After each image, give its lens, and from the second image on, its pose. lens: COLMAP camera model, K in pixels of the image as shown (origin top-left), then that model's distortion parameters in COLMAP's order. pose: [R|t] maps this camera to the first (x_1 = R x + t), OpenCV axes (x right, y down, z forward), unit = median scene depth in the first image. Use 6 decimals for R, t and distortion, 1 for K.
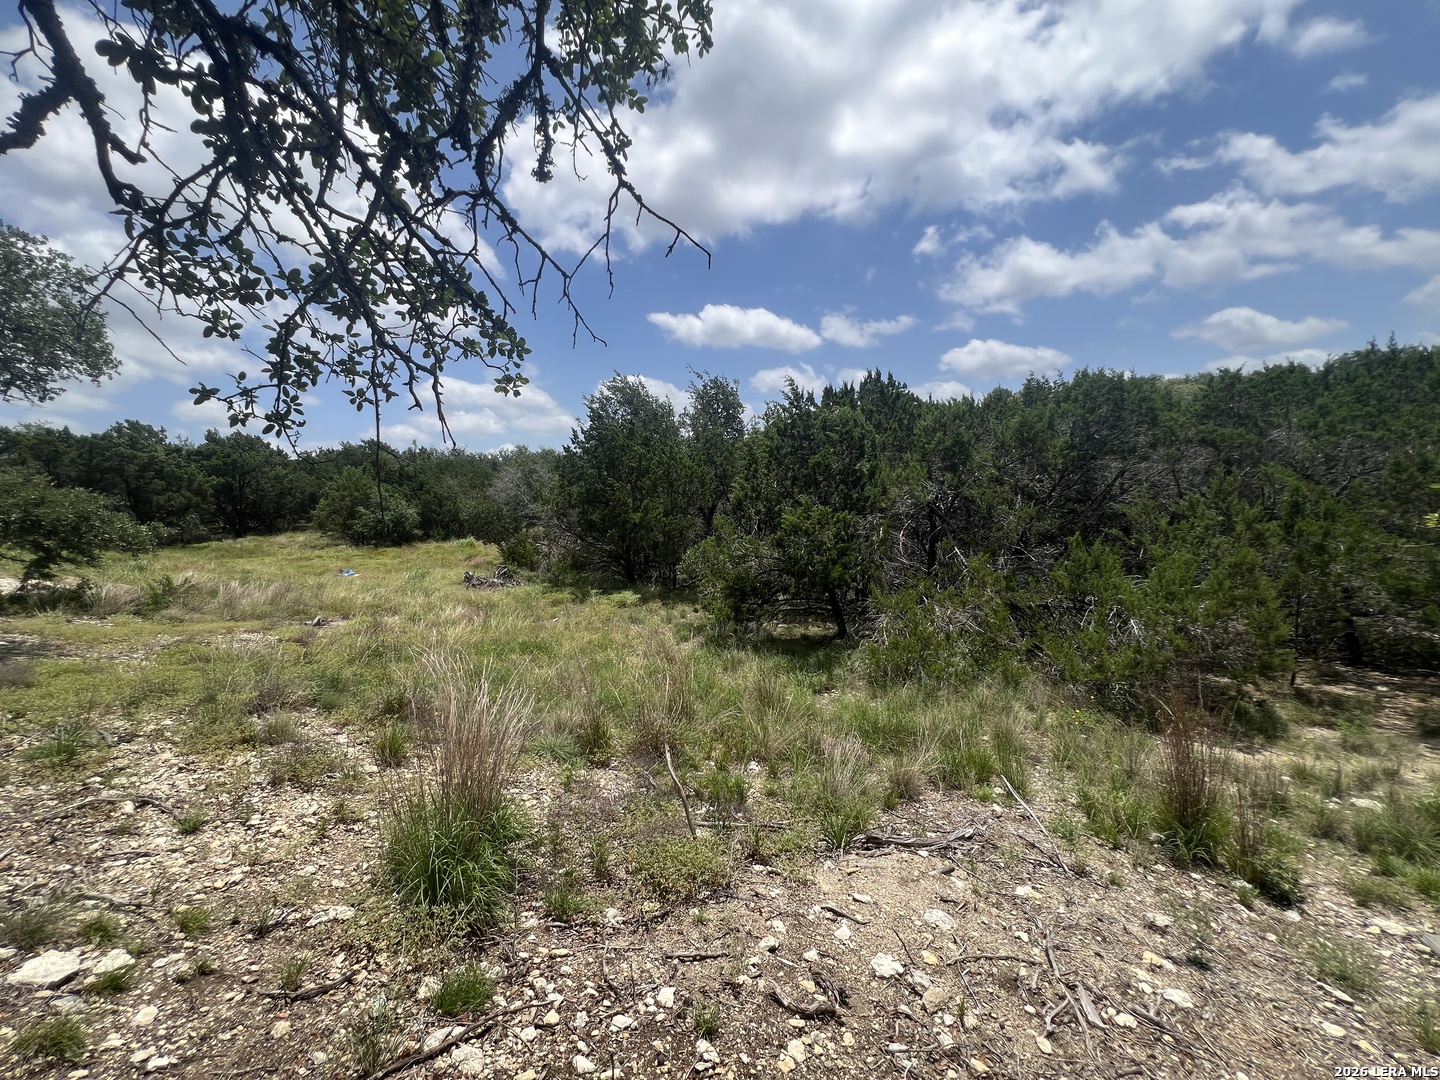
lens RADIAL K [[571.9, 0, 722.6], [0, 571.9, 539.5], [0, 0, 1]] dist [-0.002273, 0.000497]
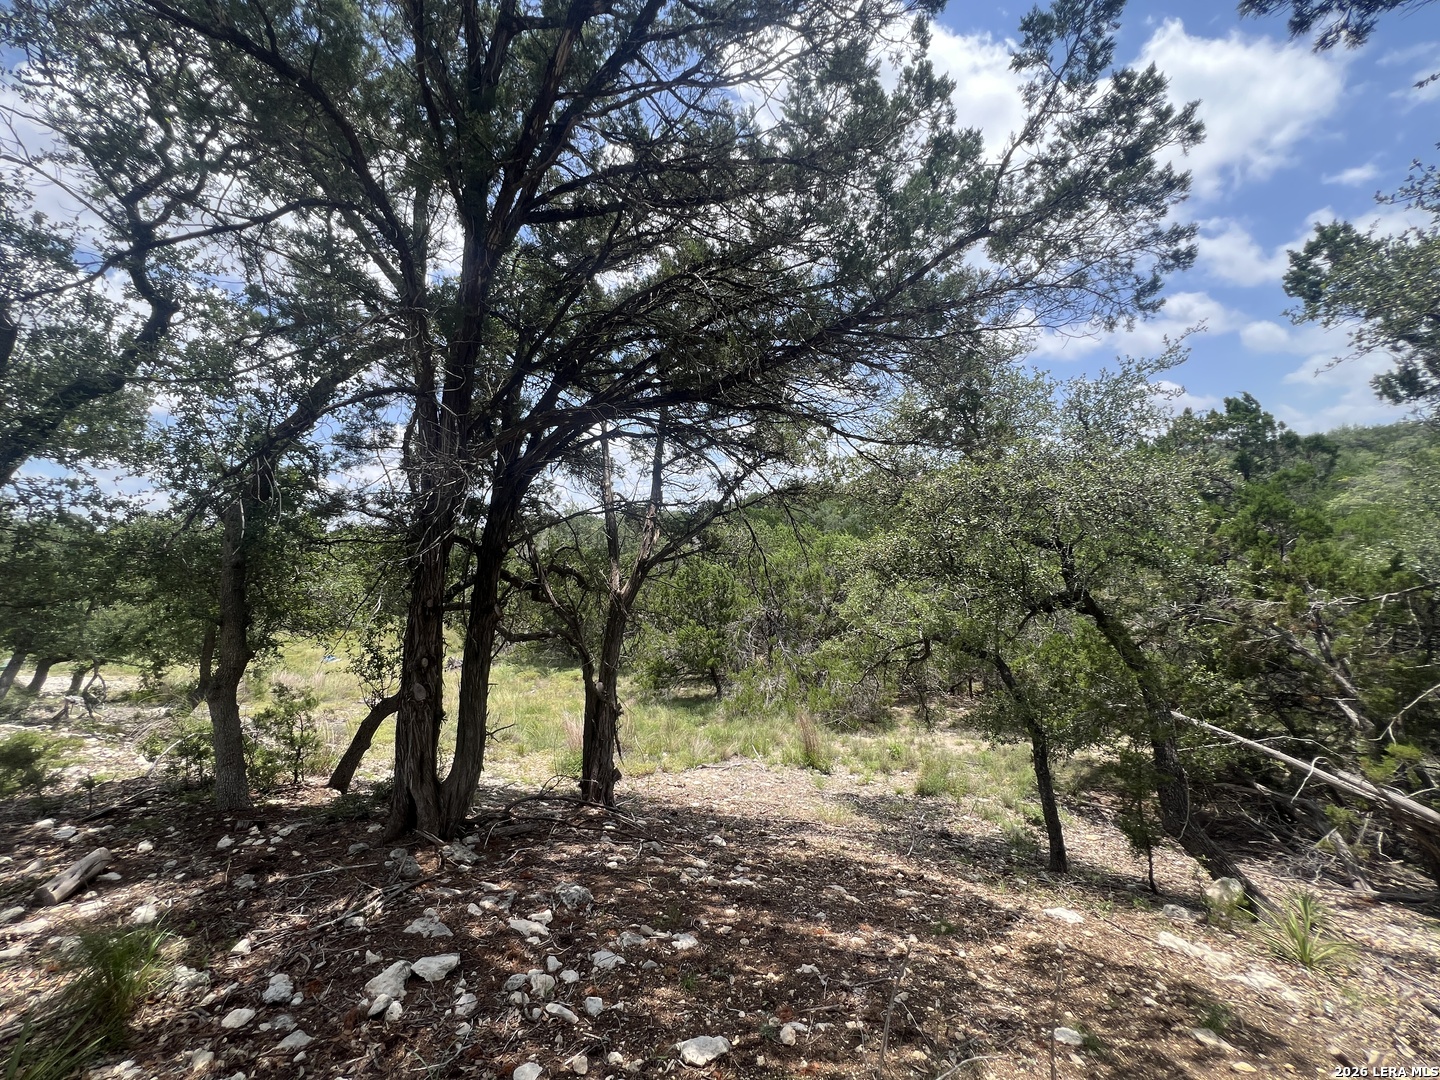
lens RADIAL K [[571.9, 0, 717.5], [0, 571.9, 543.1], [0, 0, 1]] dist [-0.002273, 0.000497]
pose [[0.989723, -0.007985, 0.142775, -0.033158], [0.020398, 0.996113, -0.085688, -0.145181], [-0.141536, 0.087720, 0.986039, -0.772651]]
